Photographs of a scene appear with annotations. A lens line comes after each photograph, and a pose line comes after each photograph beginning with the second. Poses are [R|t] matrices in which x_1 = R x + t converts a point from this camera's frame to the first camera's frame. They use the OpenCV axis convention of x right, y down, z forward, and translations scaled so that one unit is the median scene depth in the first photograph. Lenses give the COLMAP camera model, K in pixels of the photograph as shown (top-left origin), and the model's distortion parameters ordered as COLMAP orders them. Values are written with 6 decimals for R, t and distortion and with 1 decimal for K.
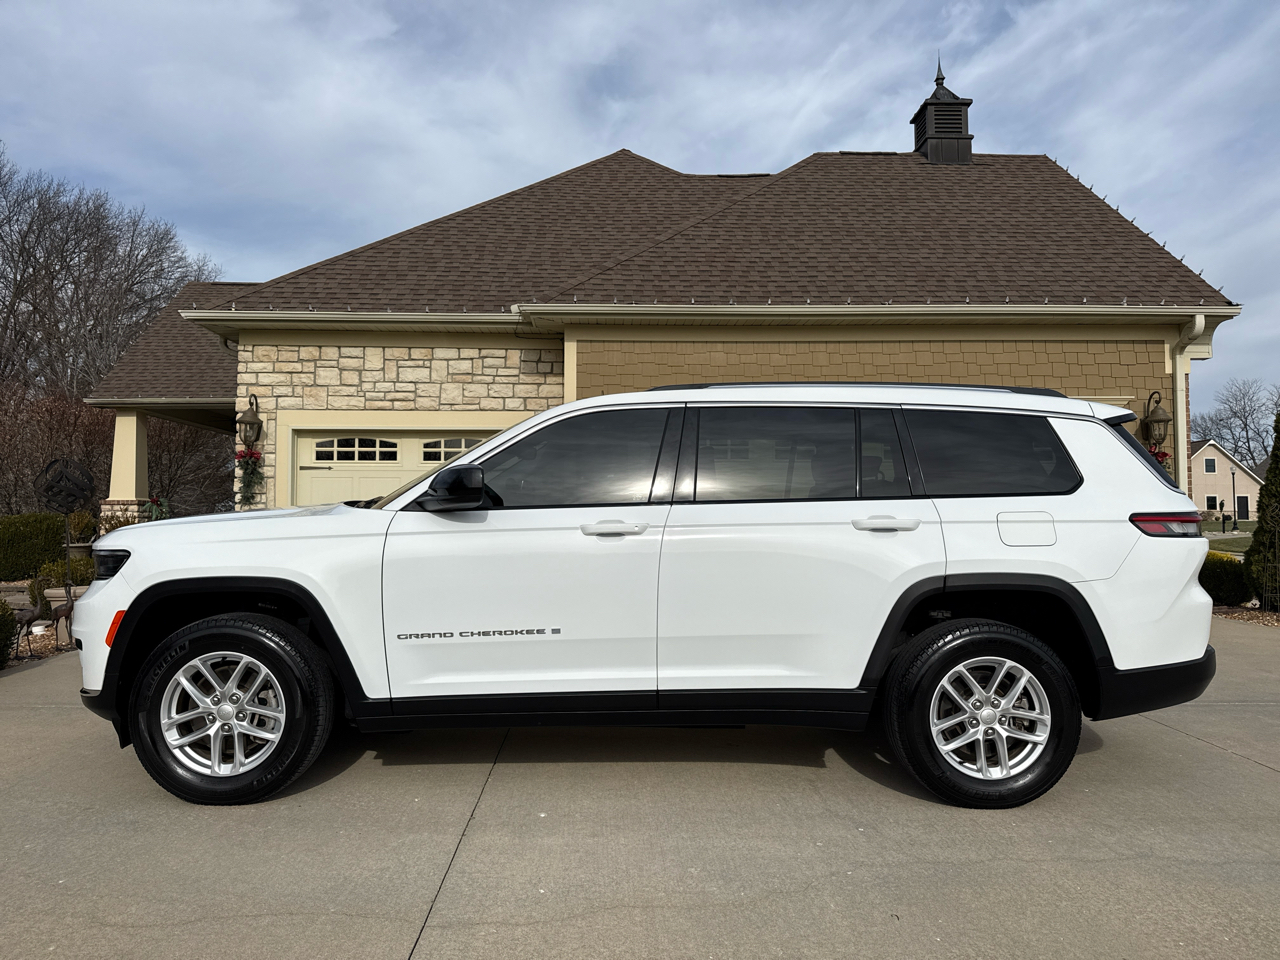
lens RADIAL K [[896.1, 0, 644.1], [0, 896.1, 490.3], [0, 0, 1]] dist [0.025188, -0.031752]
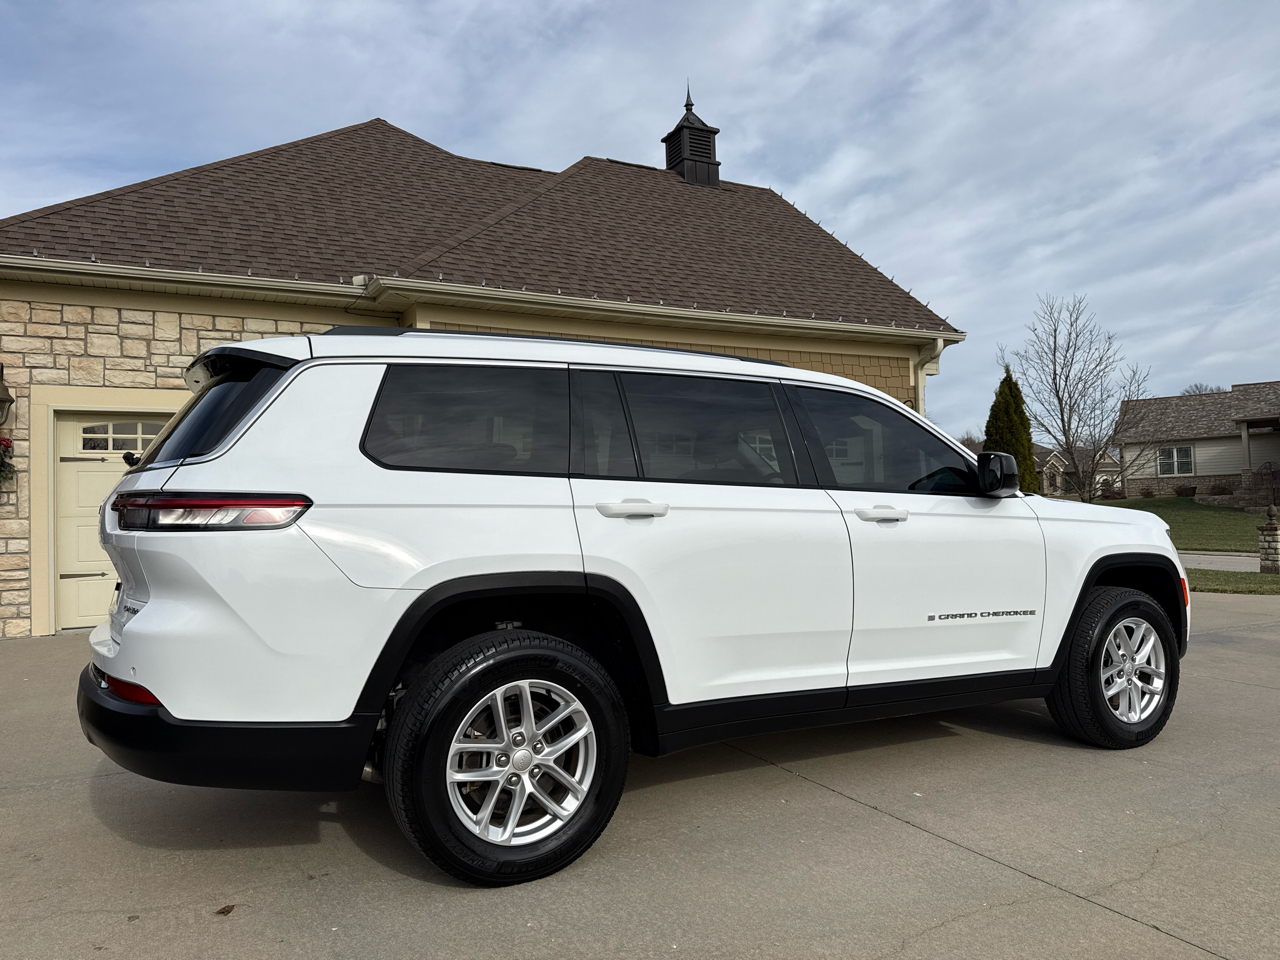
lens RADIAL K [[896.1, 0, 644.8], [0, 896.1, 481.9], [0, 0, 1]] dist [0.025188, -0.031752]
pose [[0.900781, -0.005133, 0.434243, -0.266435], [0.007955, 0.999957, -0.004683, 0.003111], [-0.434200, 0.007673, 0.900784, 0.068532]]
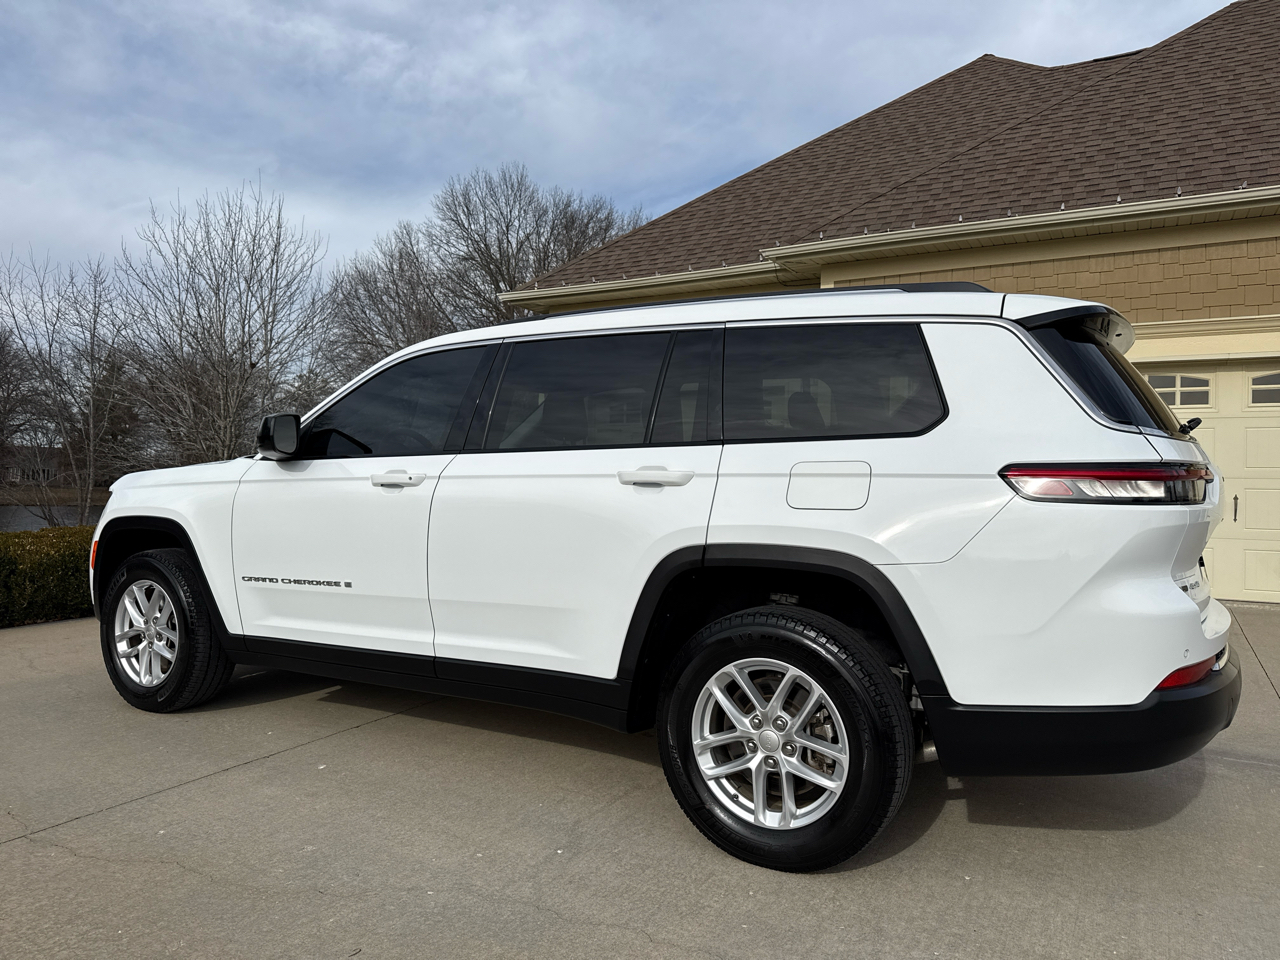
lens RADIAL K [[896.1, 0, 637.3], [0, 896.1, 483.6], [0, 0, 1]] dist [0.025188, -0.031752]
pose [[0.851389, 0.009122, -0.524456, 0.224049], [0.007441, 0.999538, 0.029464, 0.007305], [0.524482, -0.028988, 0.850928, 0.111501]]
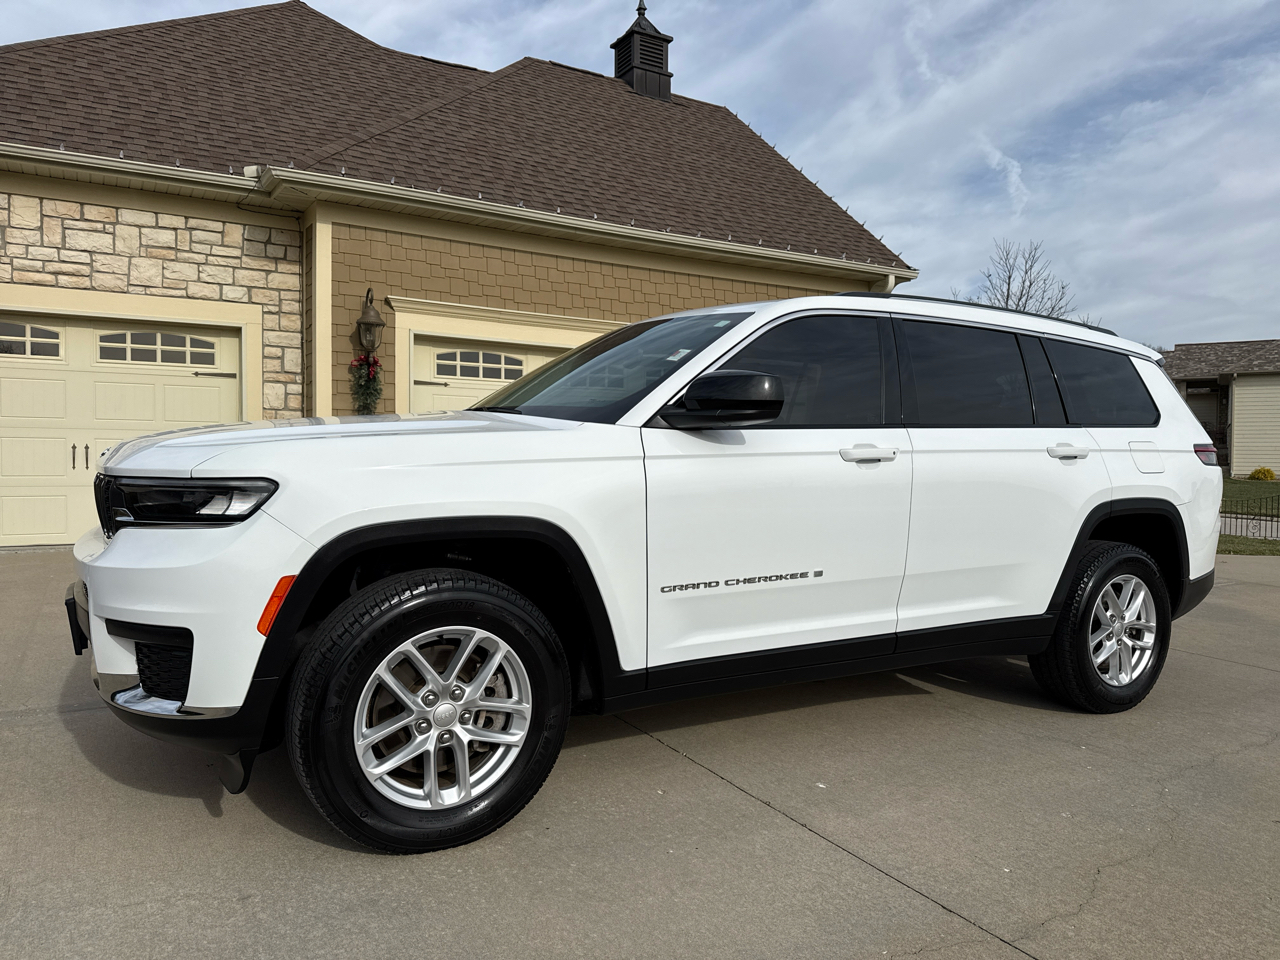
lens RADIAL K [[896.1, 0, 644.0], [0, 896.1, 482.7], [0, 0, 1]] dist [0.025188, -0.031752]
pose [[0.875941, -0.003808, 0.482403, -0.215765], [-0.031750, 0.997346, 0.065525, 0.007156], [-0.481373, -0.072713, 0.873495, 0.113163]]
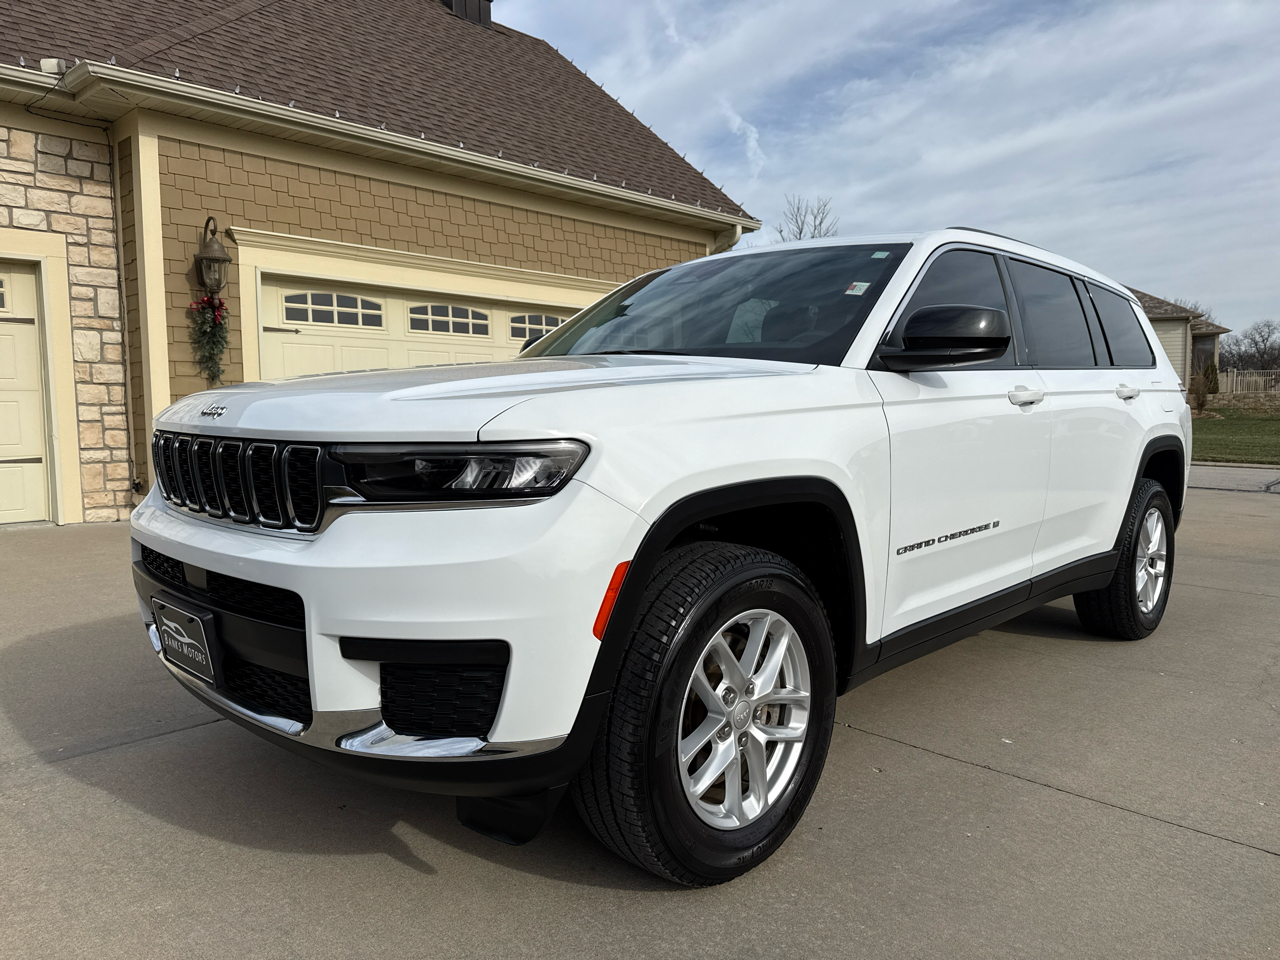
lens RADIAL K [[896.1, 0, 640.5], [0, 896.1, 482.0], [0, 0, 1]] dist [0.025188, -0.031752]
pose [[0.718779, -0.064035, 0.692283, -0.293219], [-0.018257, 0.993667, 0.110869, 0.012164], [-0.694999, -0.092329, 0.713058, 0.213006]]
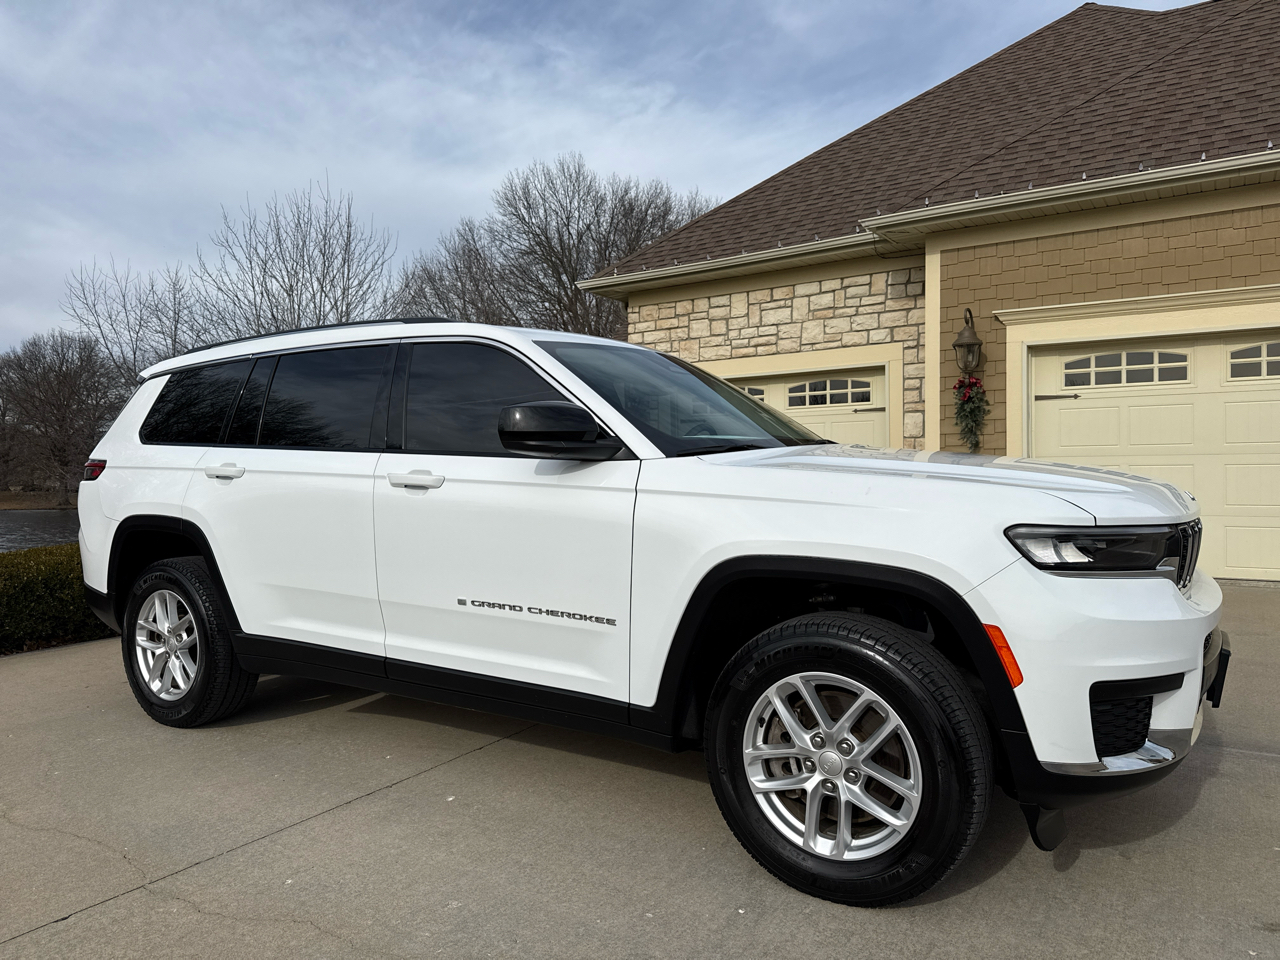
lens RADIAL K [[896.1, 0, 631.2], [0, 896.1, 487.7], [0, 0, 1]] dist [0.025188, -0.031752]
pose [[0.809101, -0.002249, -0.587665, 0.179757], [0.034651, 0.998435, 0.043885, 0.005939], [0.586647, -0.055871, 0.807914, 0.127533]]
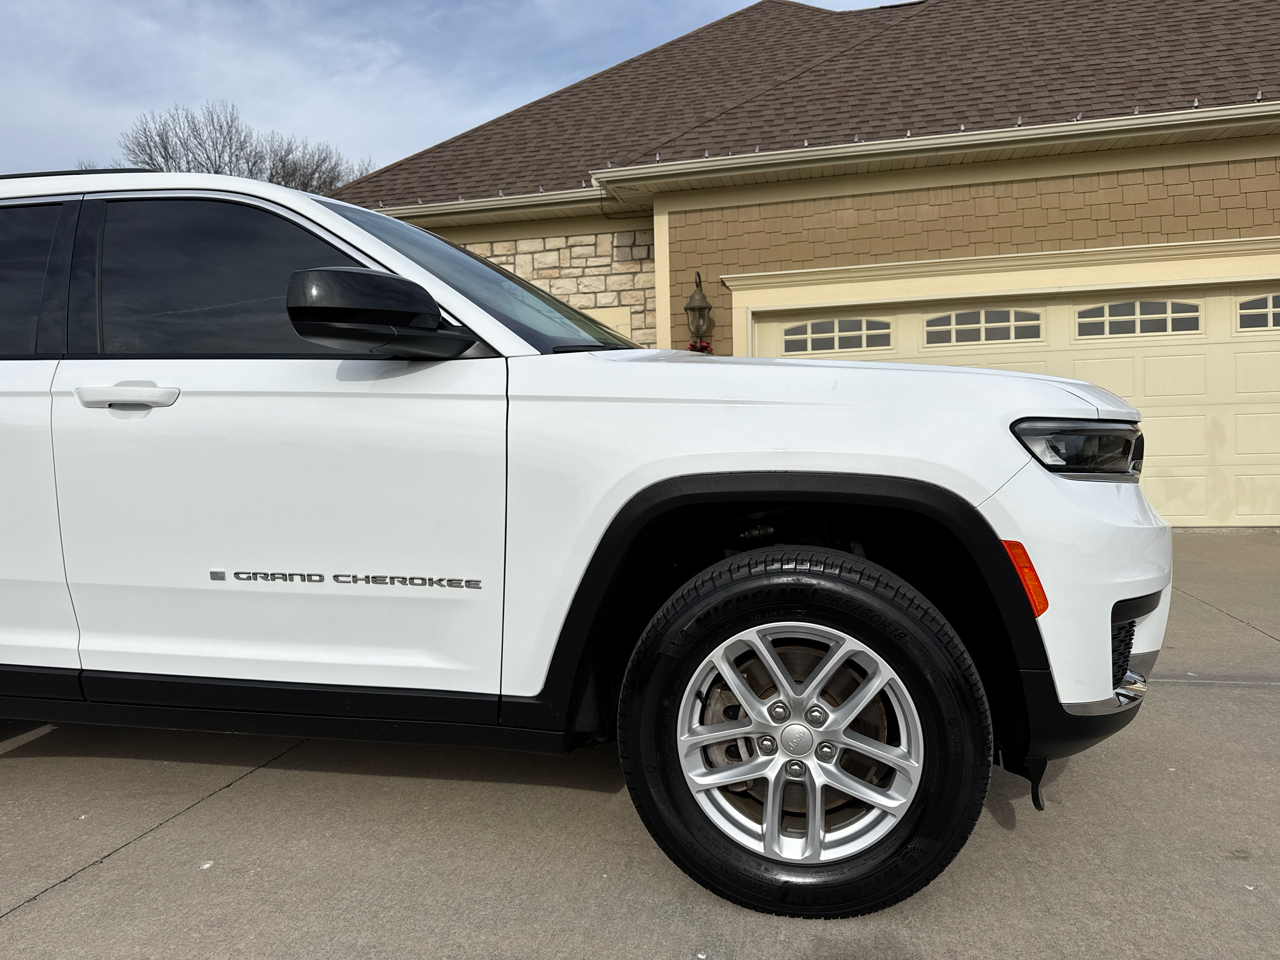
lens RADIAL K [[896.1, 0, 637.8], [0, 896.1, 495.0], [0, 0, 1]] dist [0.025188, -0.031752]
pose [[0.964525, -0.019305, -0.263286, 0.106919], [0.041557, 0.995991, 0.079212, 0.024093], [0.260701, -0.087343, 0.961460, 0.163866]]
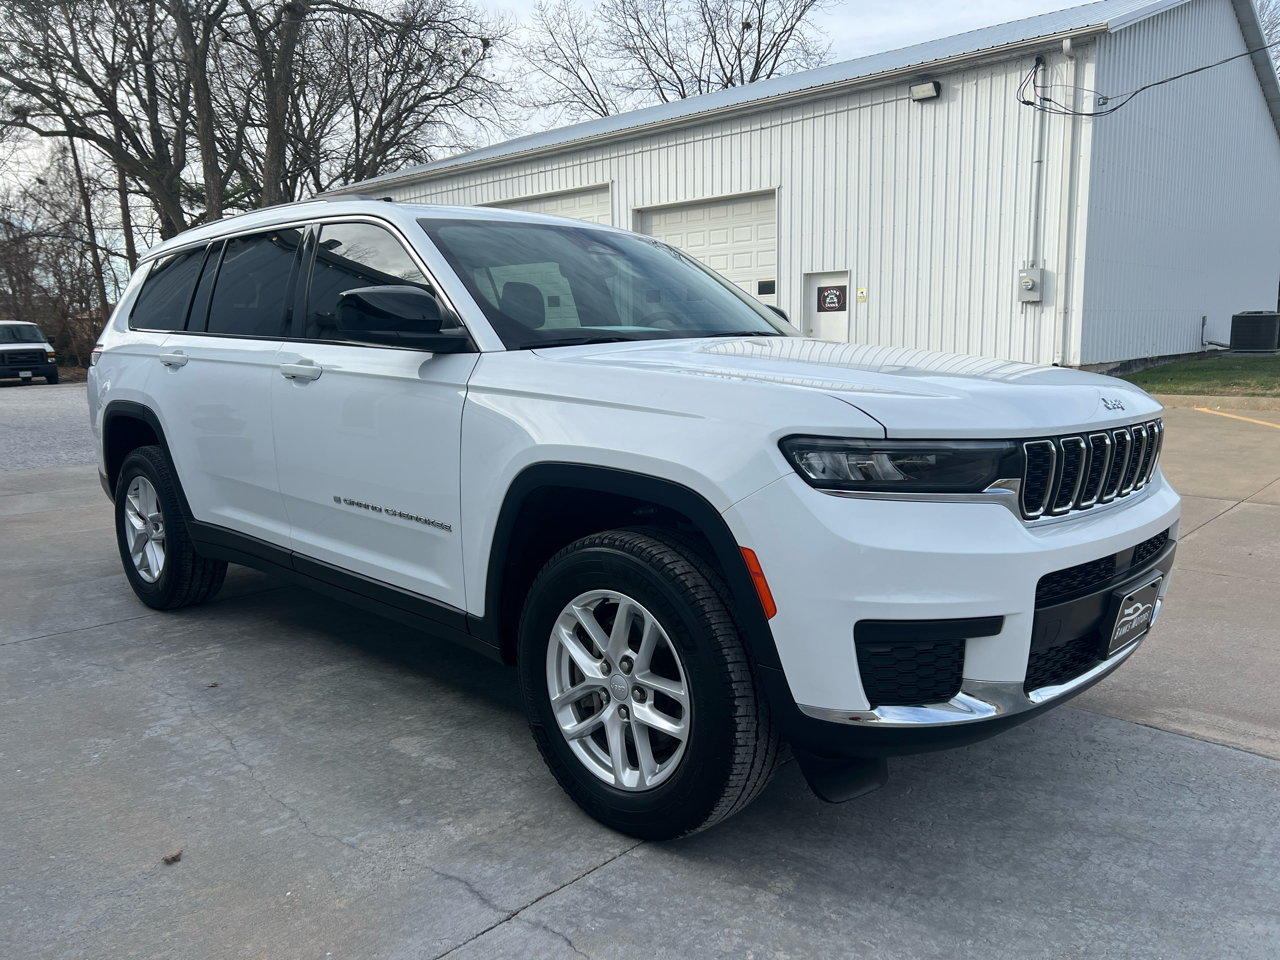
lens RADIAL K [[962.7, 0, 637.0], [0, 962.7, 489.0], [0, 0, 1]] dist [0.052701, -0.054591]
pose [[0.675557, 0.094359, -0.731245, 0.246828], [0.027839, 0.987805, 0.153184, 0.007151], [0.736782, -0.123842, 0.664692, 0.193798]]
